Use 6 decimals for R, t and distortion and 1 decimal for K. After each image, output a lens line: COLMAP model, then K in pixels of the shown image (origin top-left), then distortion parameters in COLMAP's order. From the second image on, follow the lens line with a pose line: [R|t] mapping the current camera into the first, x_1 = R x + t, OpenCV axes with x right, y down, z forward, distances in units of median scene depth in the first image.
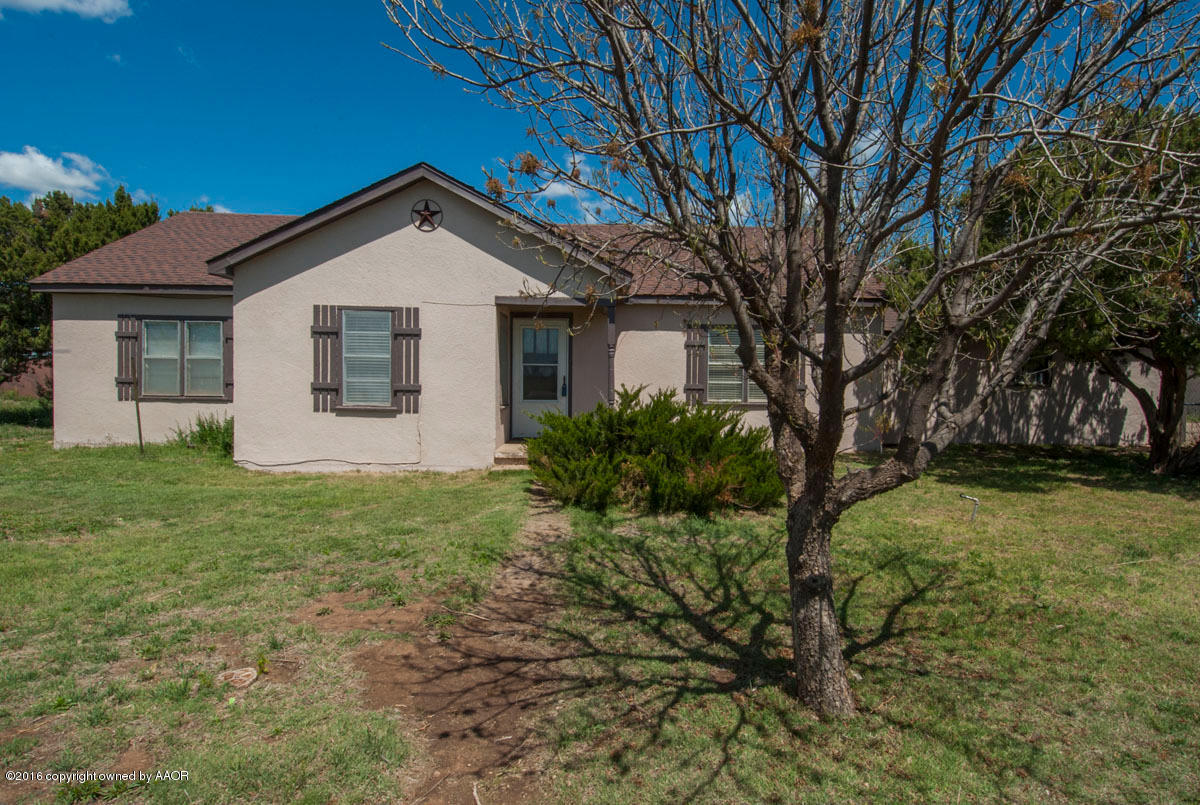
lens RADIAL K [[640.9, 0, 604.0], [0, 640.9, 380.7], [0, 0, 1]] dist [0.000575, 0.000295]
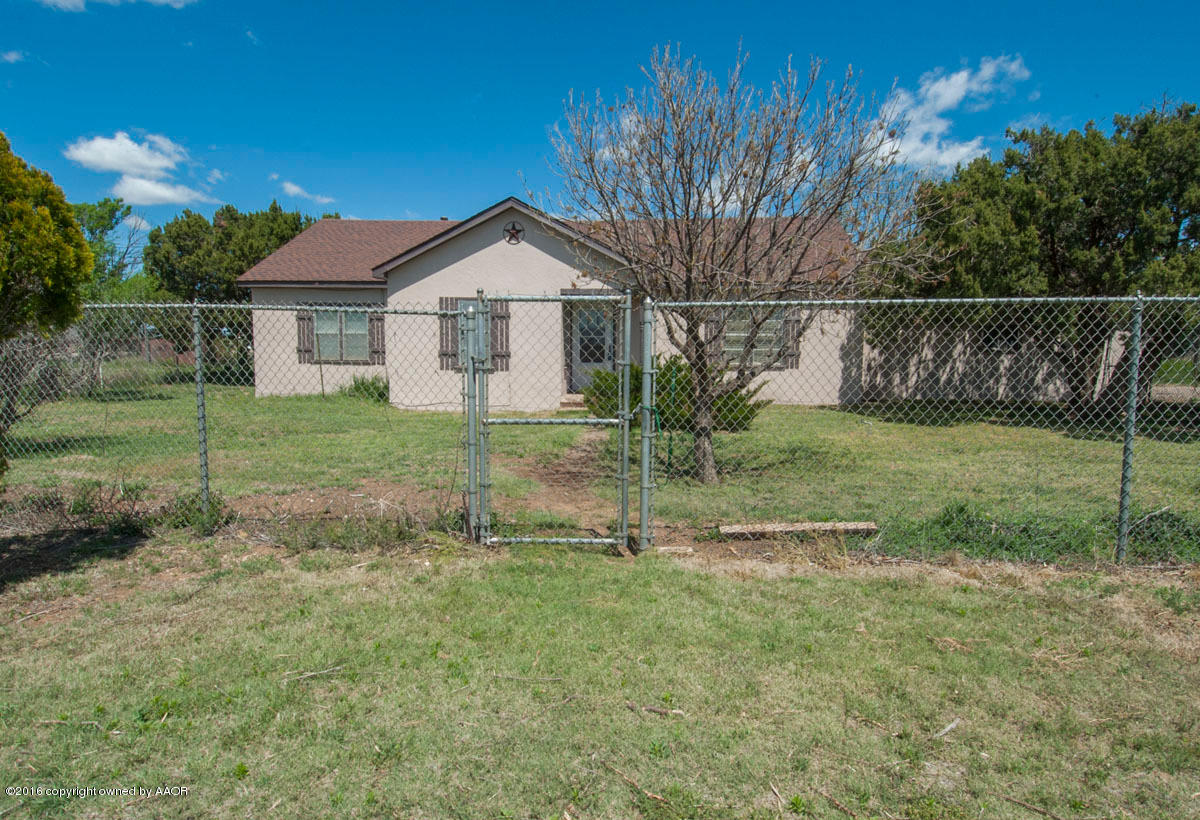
lens RADIAL K [[650.6, 0, 571.7], [0, 650.6, 412.0], [0, 0, 1]] dist [0.023333, -0.000844]
pose [[0.990648, 0.009976, -0.136074, 0.051879], [0.002536, 0.995805, 0.091468, 0.008226], [0.136416, -0.090958, 0.986467, -0.434133]]
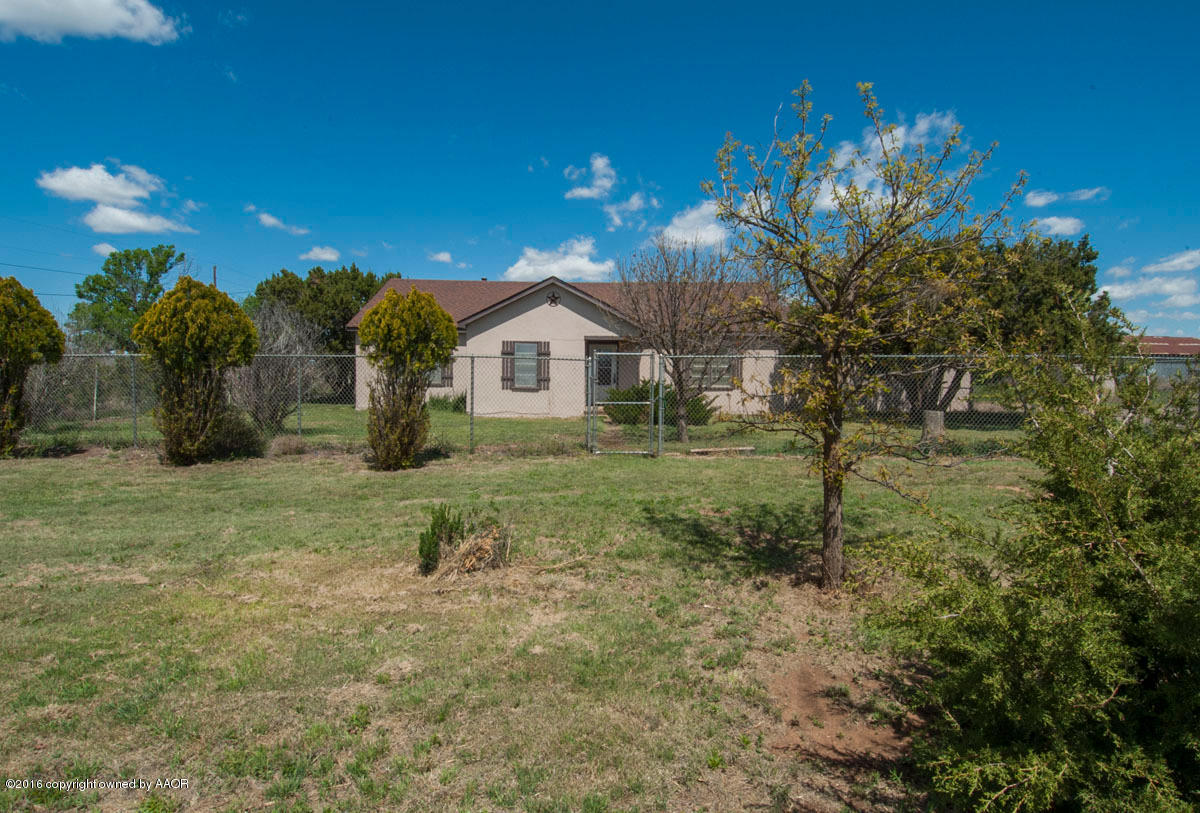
lens RADIAL K [[646.5, 0, 600.0], [0, 646.5, 406.5], [0, 0, 1]] dist [-0.000773, -0.000197]
pose [[0.998824, 0.000491, -0.048485, -0.011326], [0.001454, 0.999196, 0.040064, 0.017649], [0.048466, -0.040087, 0.998020, -1.128362]]
